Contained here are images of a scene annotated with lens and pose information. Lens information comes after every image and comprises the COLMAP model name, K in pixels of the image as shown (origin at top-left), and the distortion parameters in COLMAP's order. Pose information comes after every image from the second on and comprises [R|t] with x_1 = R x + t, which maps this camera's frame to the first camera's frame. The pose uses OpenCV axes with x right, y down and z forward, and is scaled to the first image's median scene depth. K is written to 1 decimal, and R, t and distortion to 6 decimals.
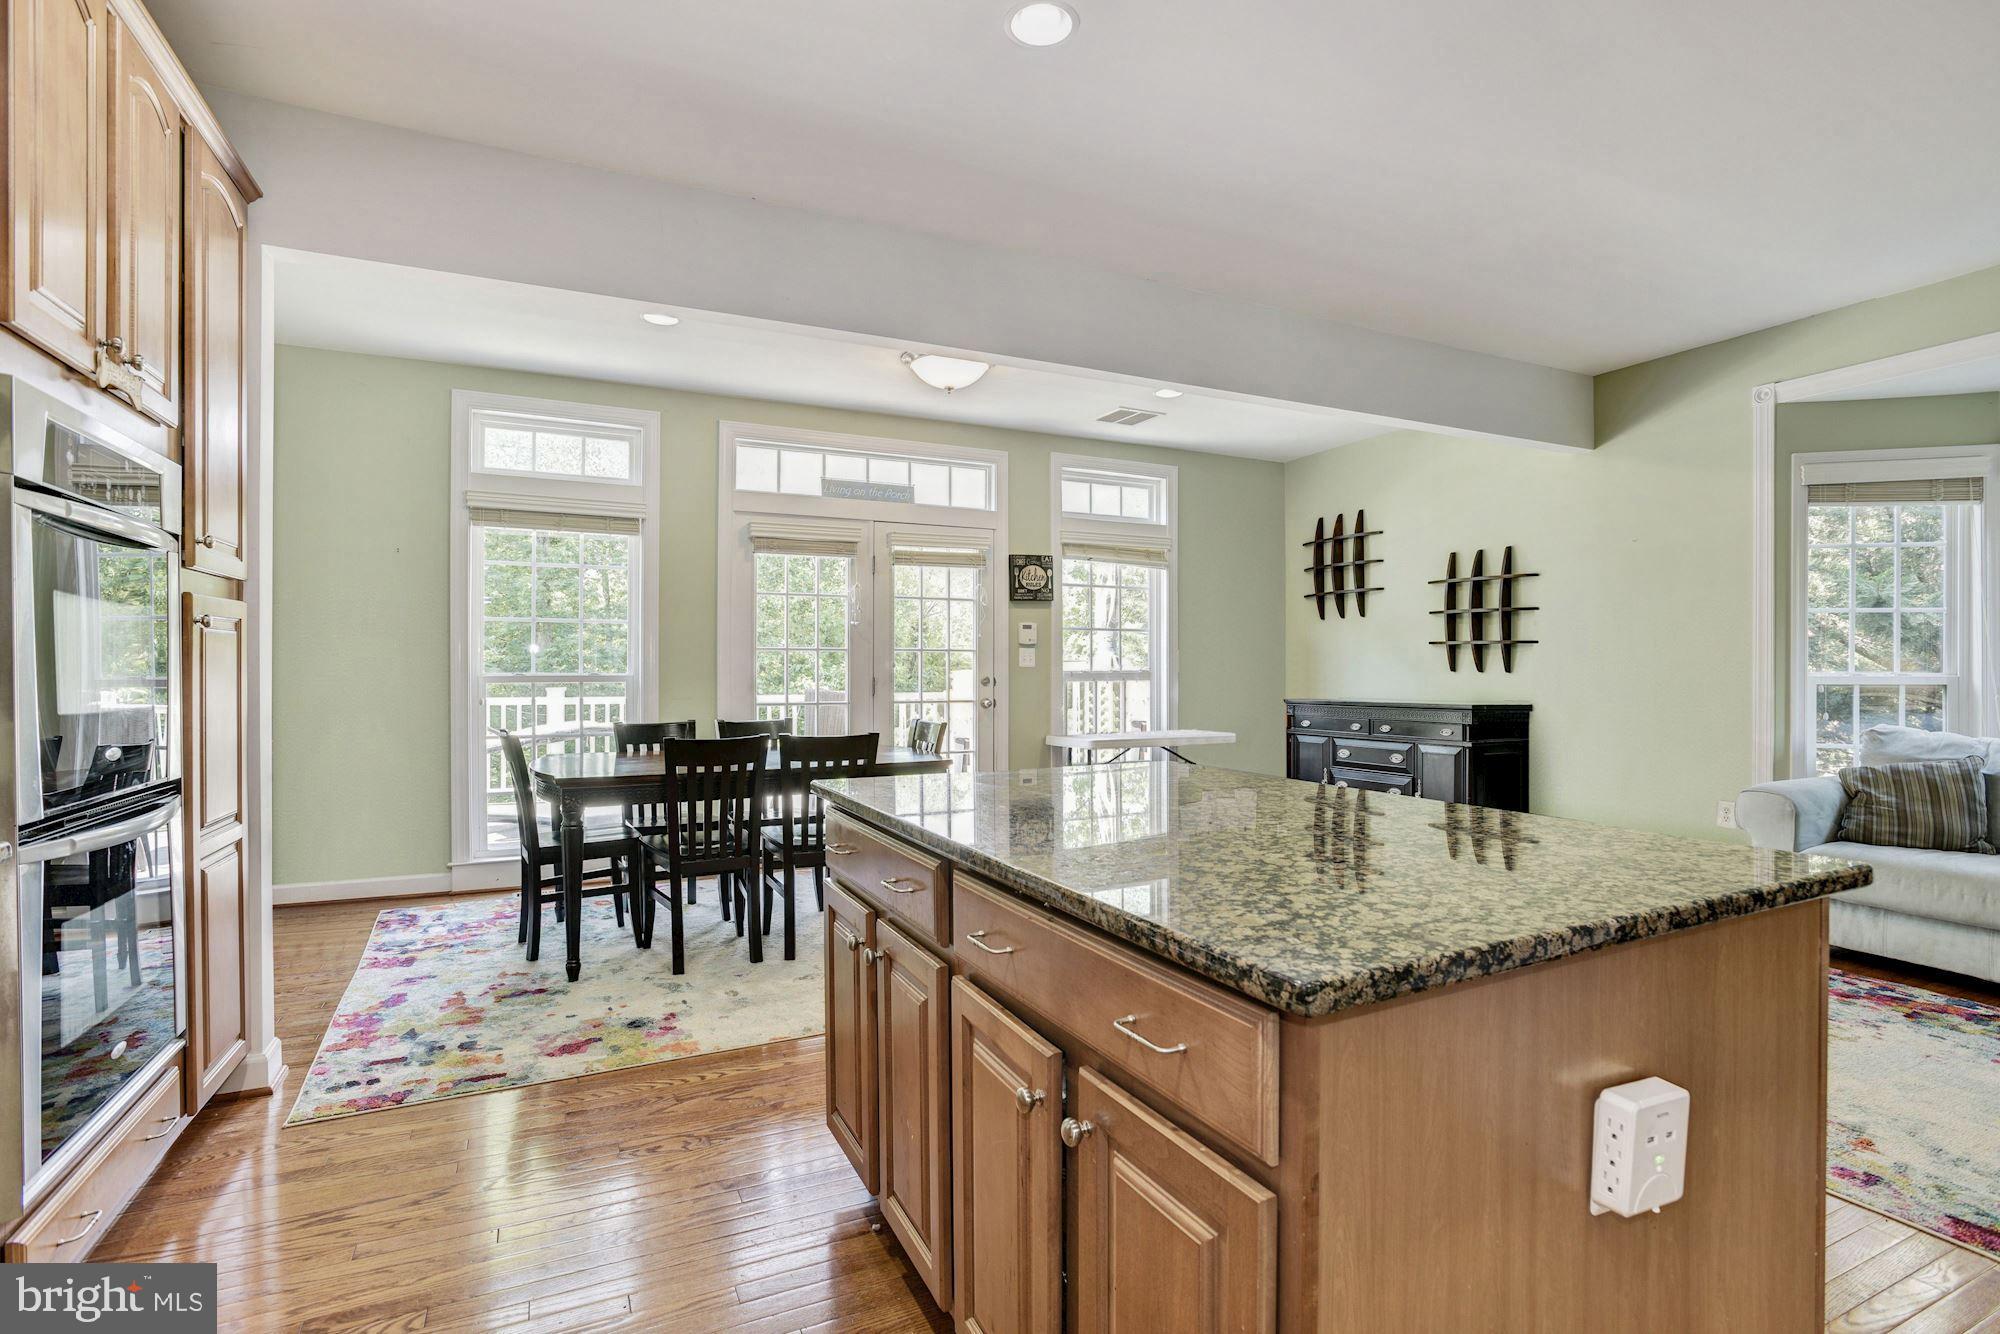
lens RADIAL K [[990.4, 0, 998.3], [0, 990.4, 668.1], [0, 0, 1]] dist [-0.011339, 0.001204]
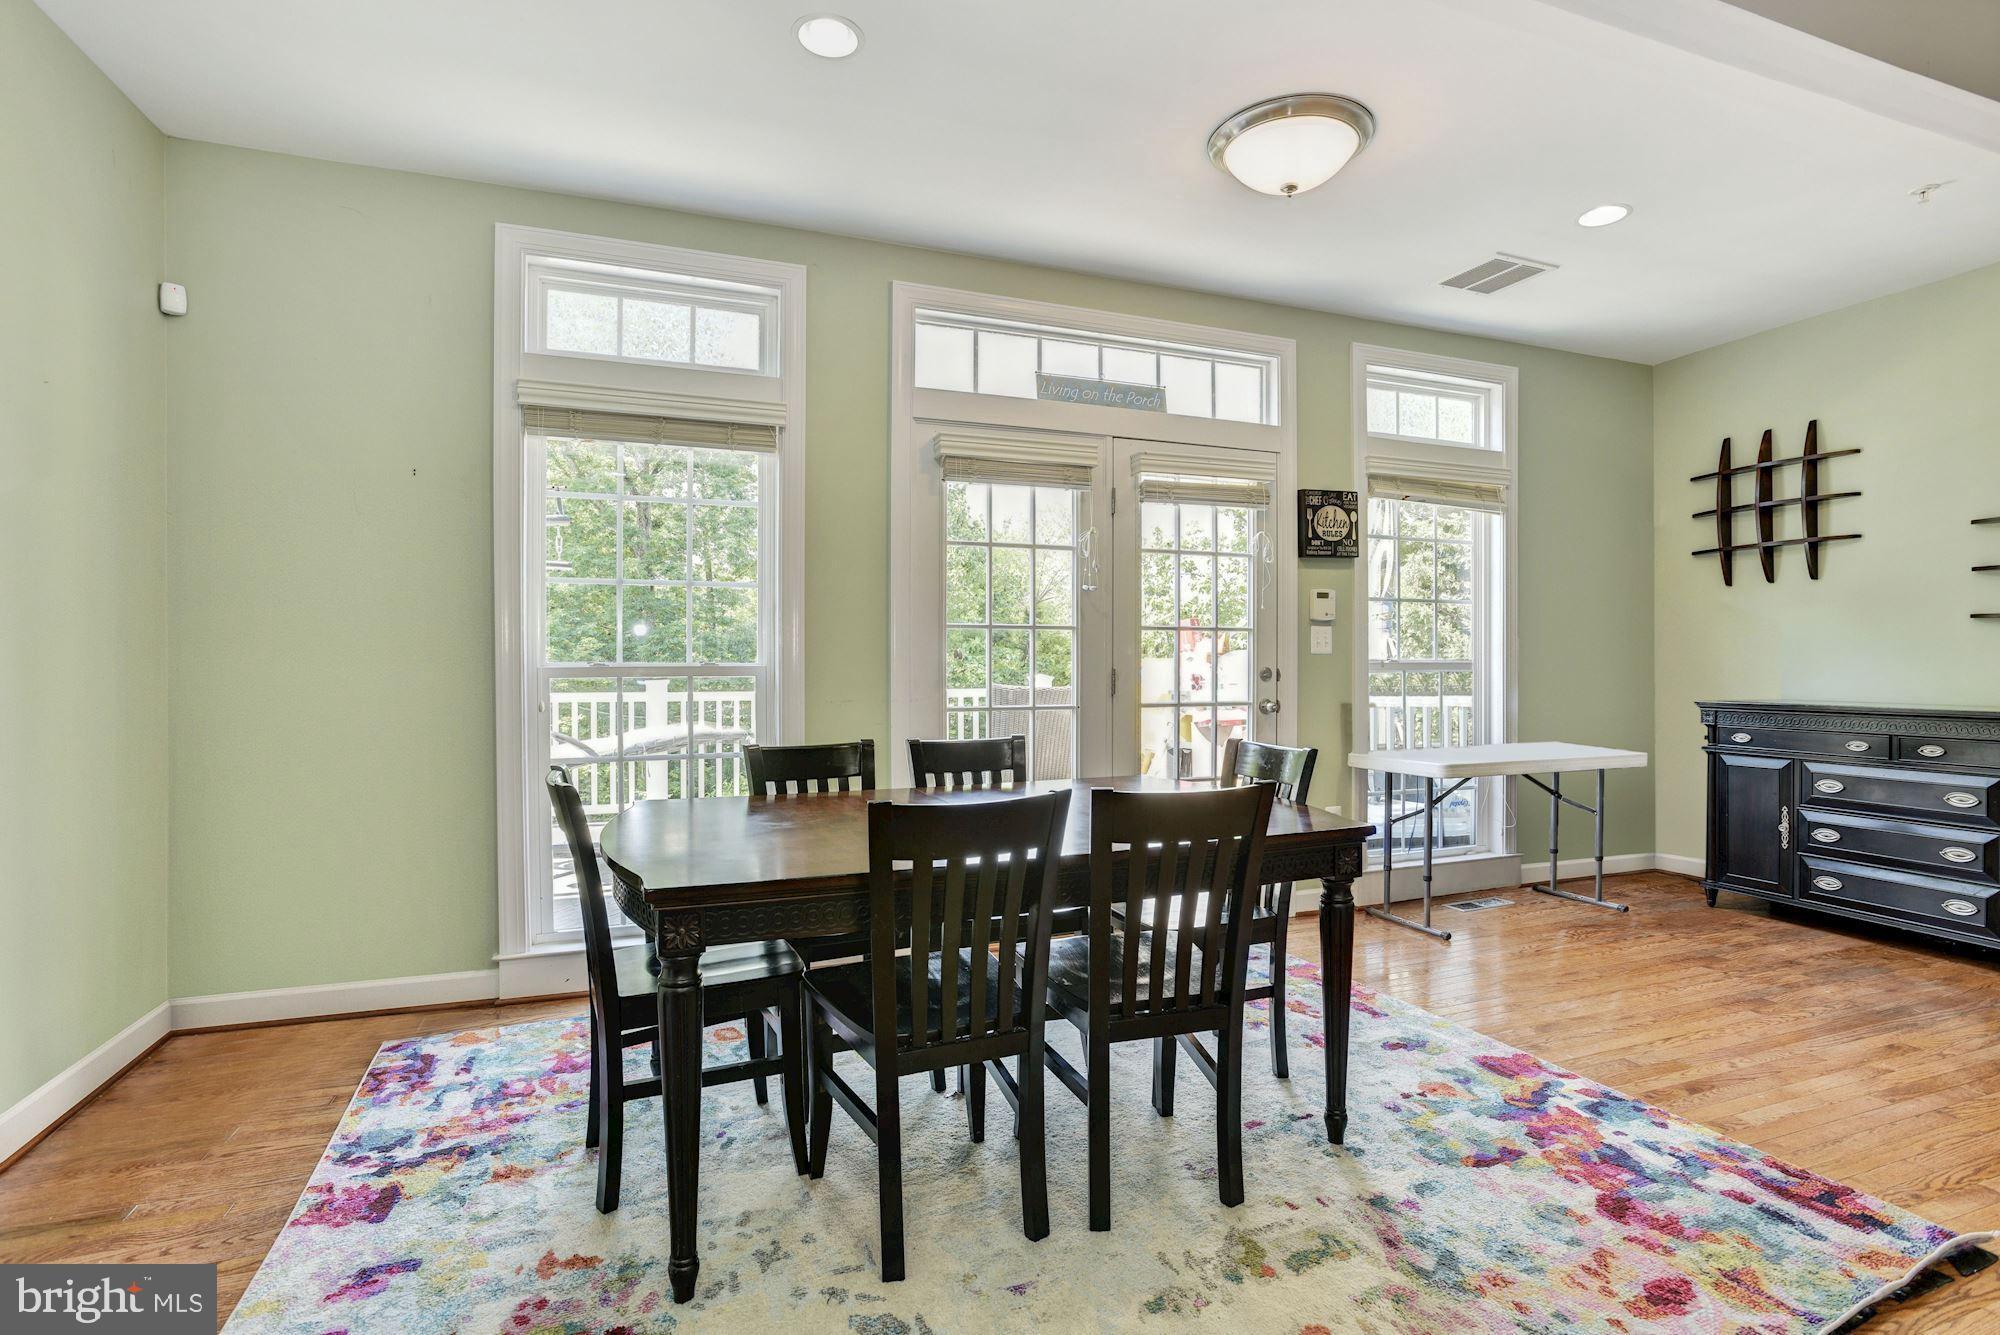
lens RADIAL K [[969.0, 0, 1003.8], [0, 969.0, 663.2], [0, 0, 1]] dist [-0.013078, 0.000034]
pose [[0.996903, -0.000535, -0.078637, -0.157585], [0.000914, 0.999988, 0.004780, 0.002035], [0.078633, -0.004838, 0.996892, 0.361175]]
